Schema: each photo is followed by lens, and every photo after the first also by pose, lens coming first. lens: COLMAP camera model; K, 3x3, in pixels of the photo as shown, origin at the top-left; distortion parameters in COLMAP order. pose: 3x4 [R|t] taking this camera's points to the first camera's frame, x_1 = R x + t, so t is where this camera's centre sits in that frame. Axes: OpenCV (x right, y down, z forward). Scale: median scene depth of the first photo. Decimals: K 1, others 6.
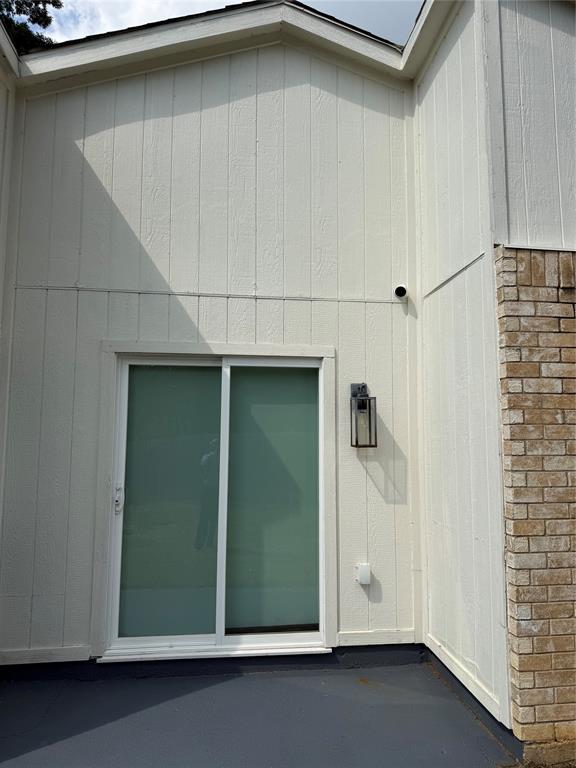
lens RADIAL K [[540.9, 0, 288.9], [0, 540.9, 379.5], [0, 0, 1]] dist [0.135729, -0.239074]
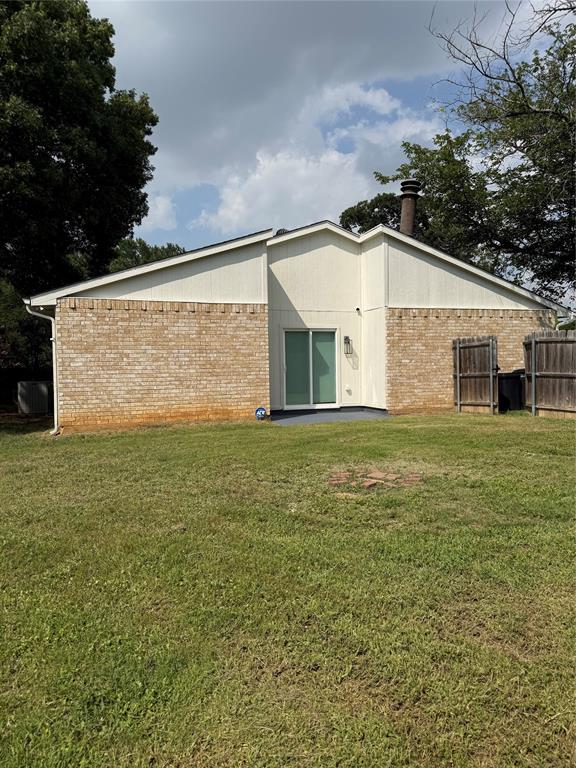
lens RADIAL K [[540.9, 0, 288.9], [0, 540.9, 379.5], [0, 0, 1]] dist [0.135729, -0.239074]
pose [[0.972918, -0.020736, 0.230221, -1.059363], [-0.008377, 0.992151, 0.124764, -0.149880], [-0.231001, -0.123314, 0.965107, -2.361000]]
